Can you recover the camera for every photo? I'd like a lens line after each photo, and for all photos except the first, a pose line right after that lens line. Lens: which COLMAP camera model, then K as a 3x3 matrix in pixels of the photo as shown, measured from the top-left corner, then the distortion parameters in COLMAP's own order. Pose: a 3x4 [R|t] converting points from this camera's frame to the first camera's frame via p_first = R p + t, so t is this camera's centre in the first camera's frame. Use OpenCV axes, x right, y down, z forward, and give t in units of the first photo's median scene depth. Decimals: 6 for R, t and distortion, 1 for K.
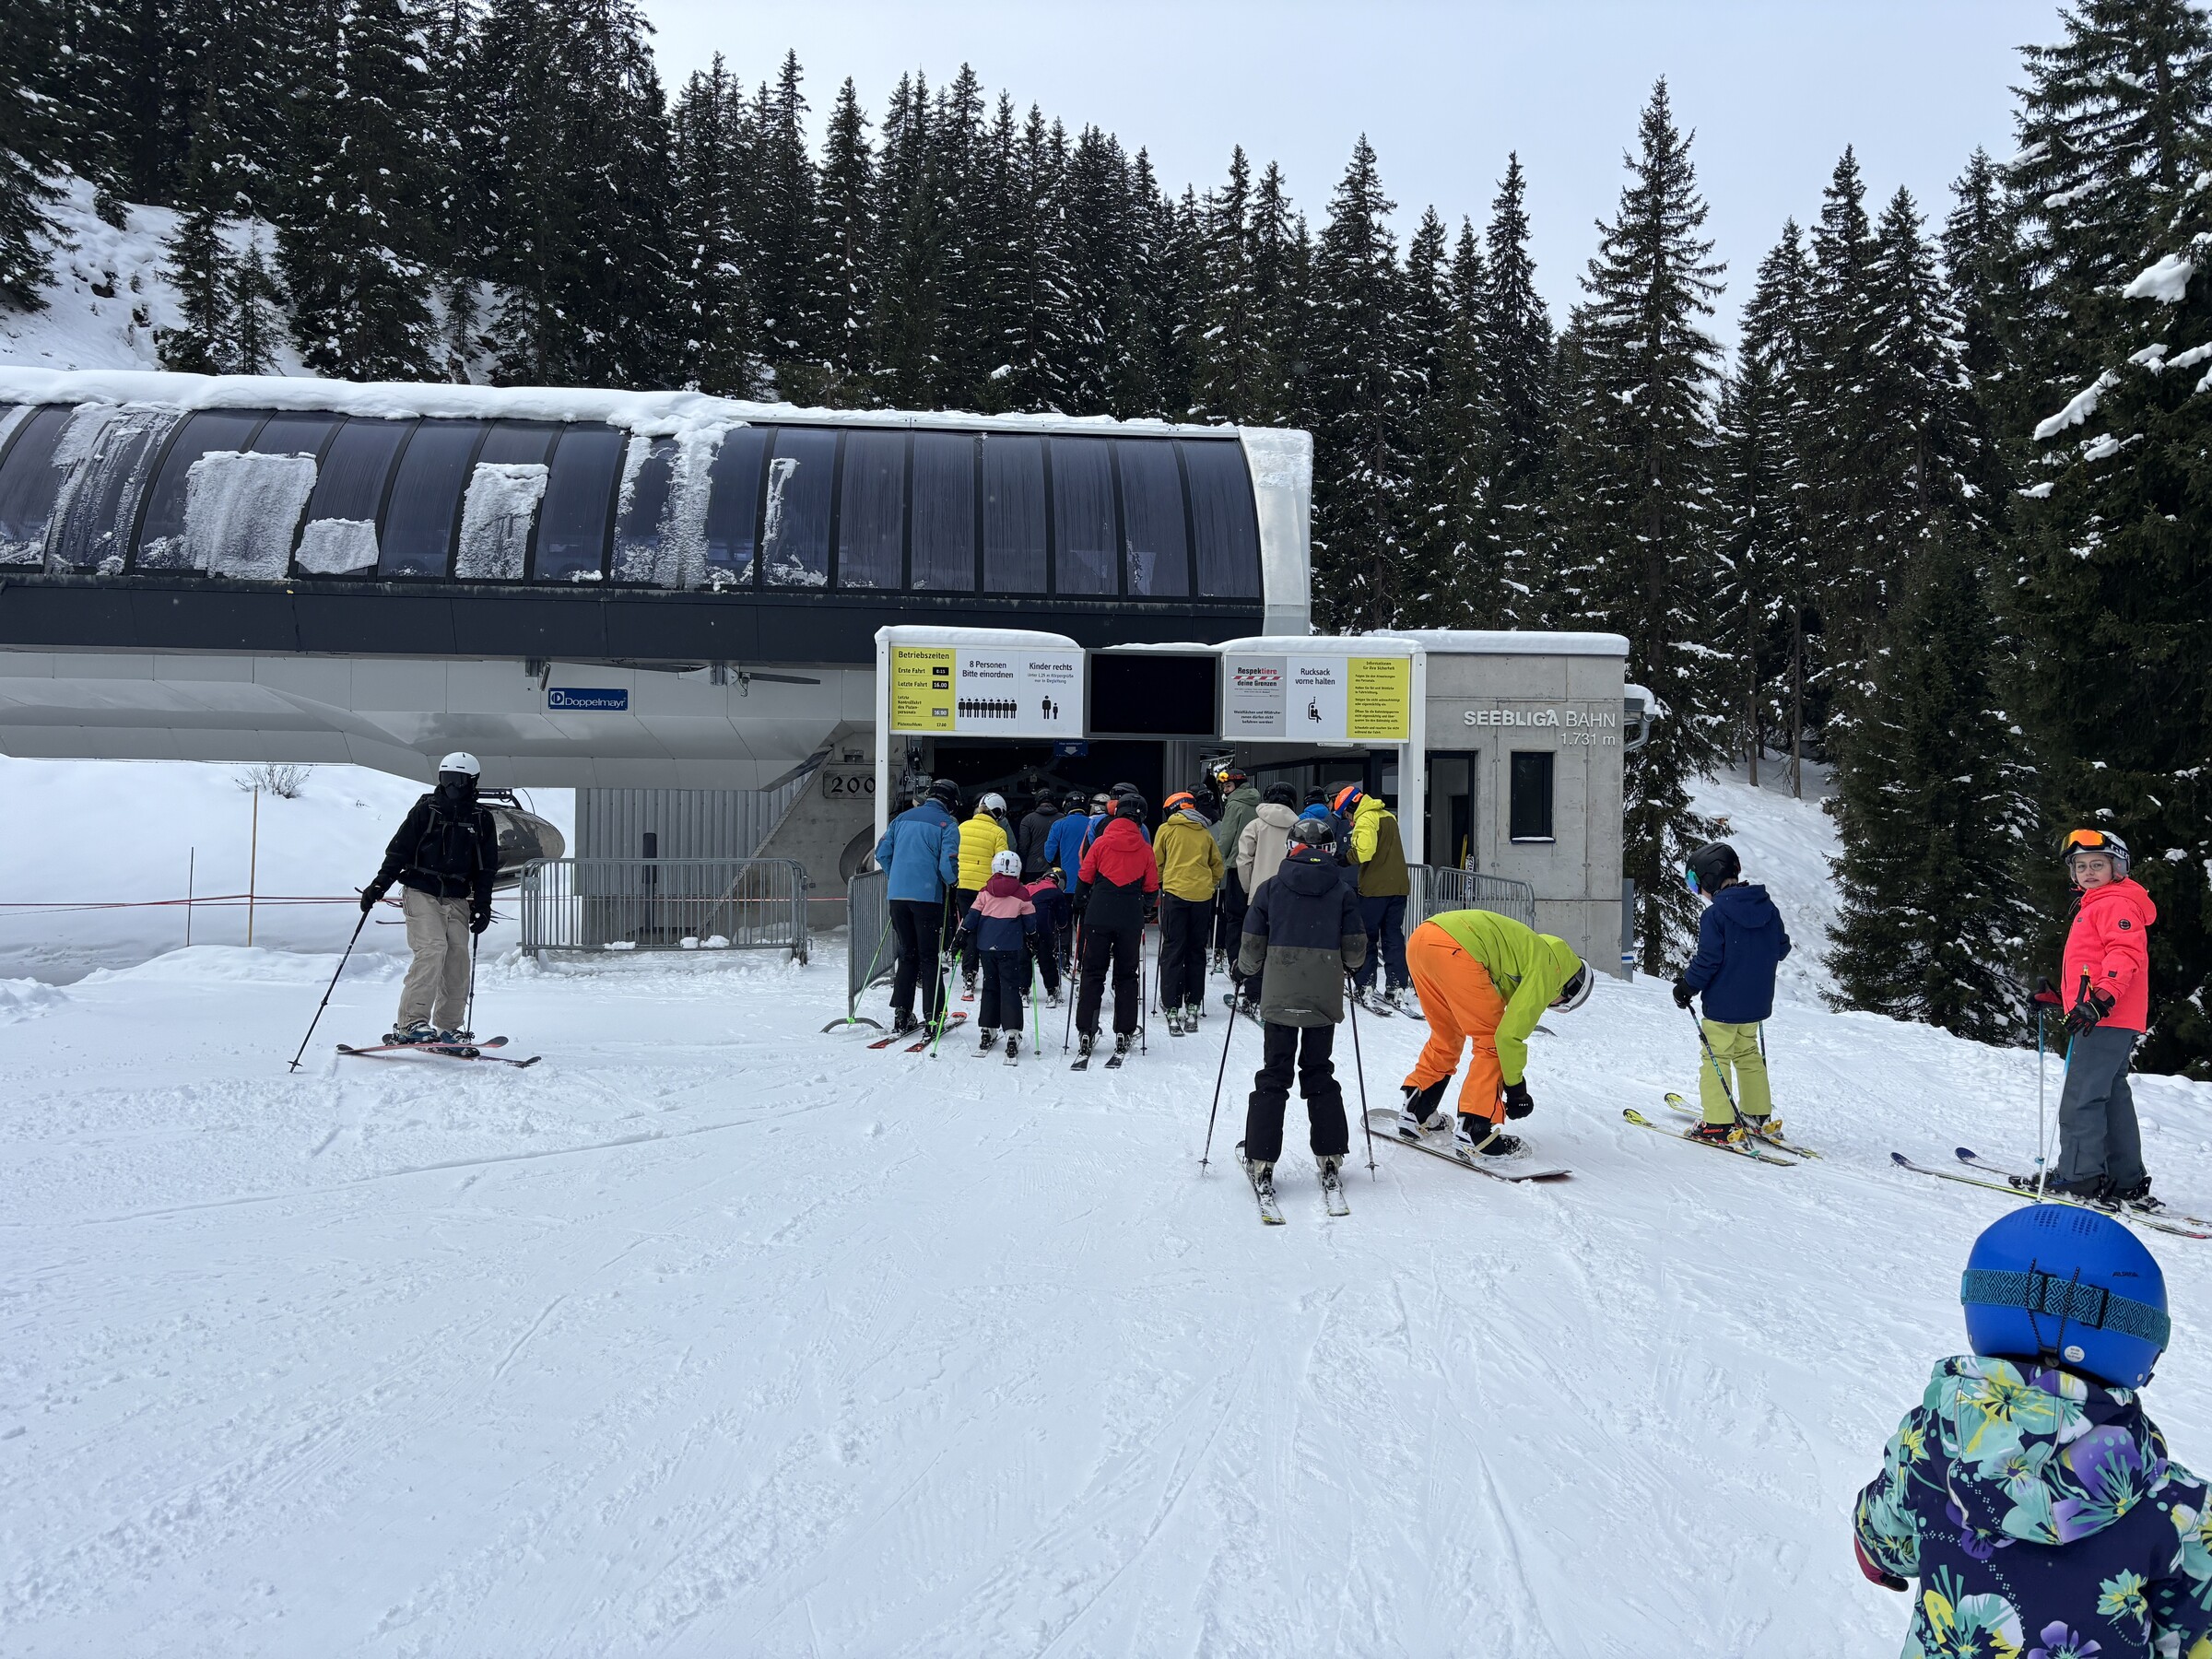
lens RADIAL K [[1687.4, 0, 1098.6], [0, 1687.4, 816.4], [0, 0, 1]] dist [-0.008577, -0.004878]
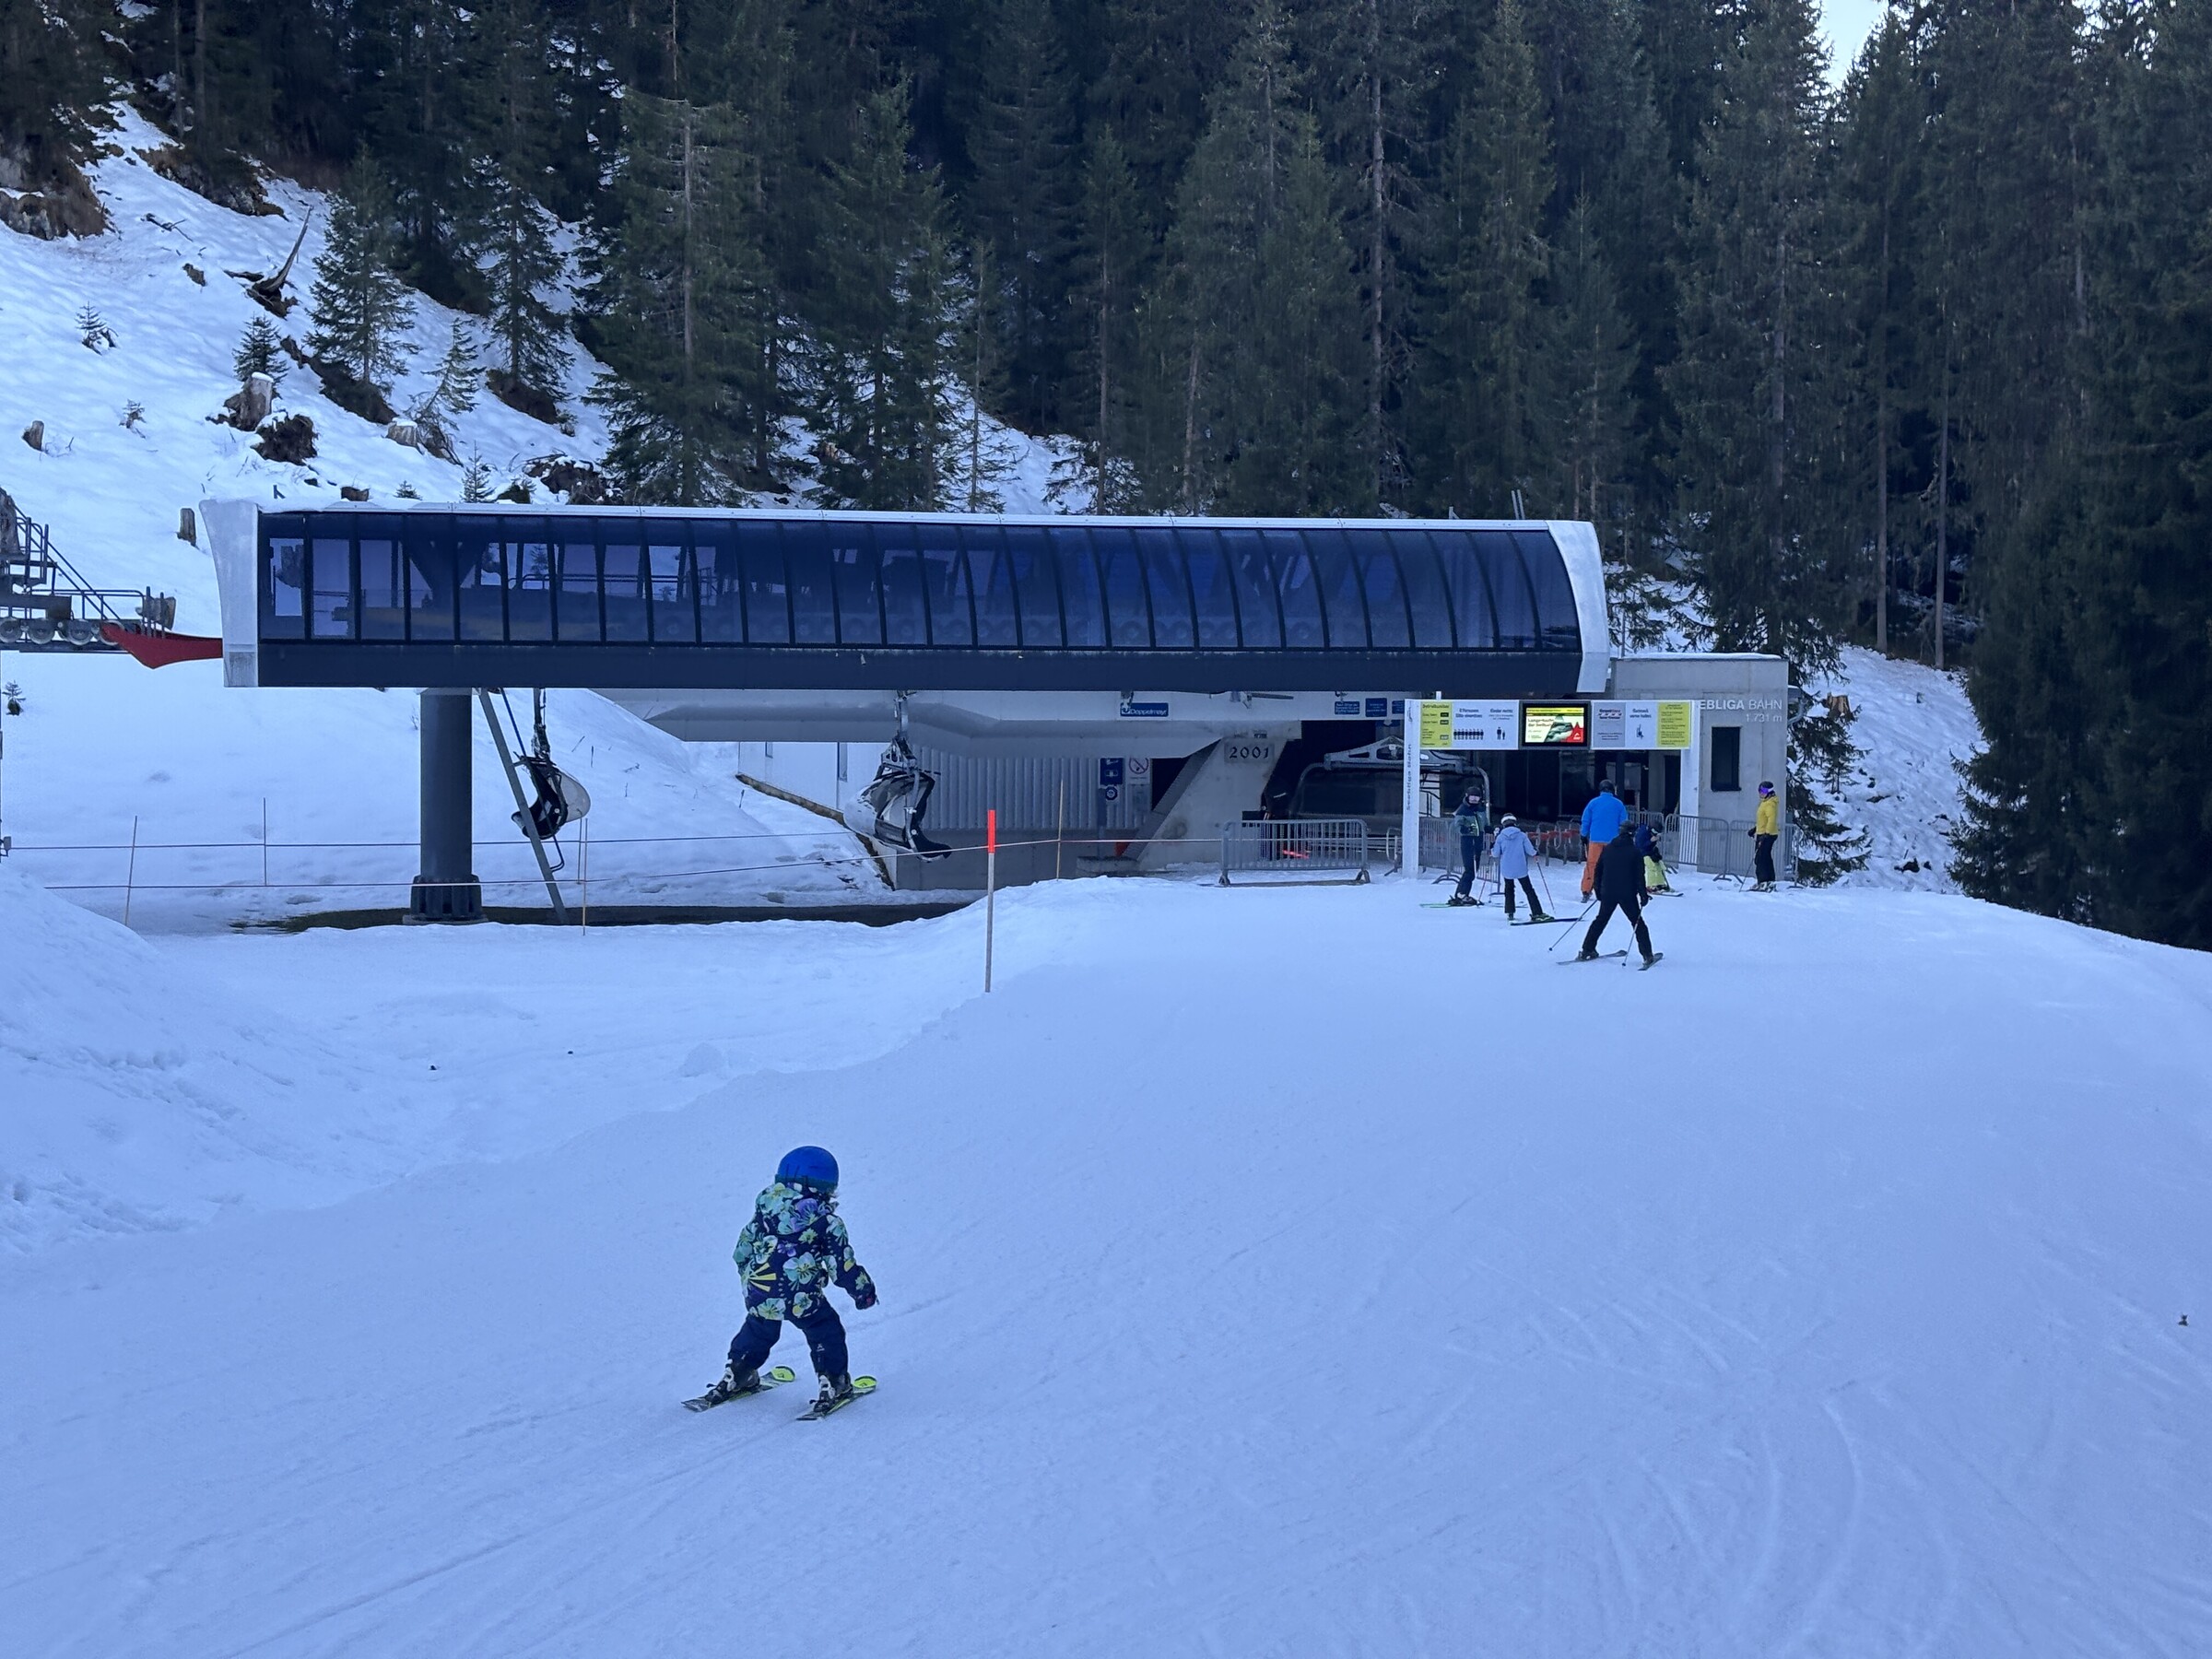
lens RADIAL K [[3395.3, 0, 1106.0], [0, 3395.3, 829.5], [0, 0, 1]] dist [0.221199, -0.858204]
pose [[0.989113, -0.012548, 0.146623, -0.220605], [0.003802, 0.998205, 0.059777, -0.040641], [-0.147109, -0.058568, 0.987385, -0.572517]]
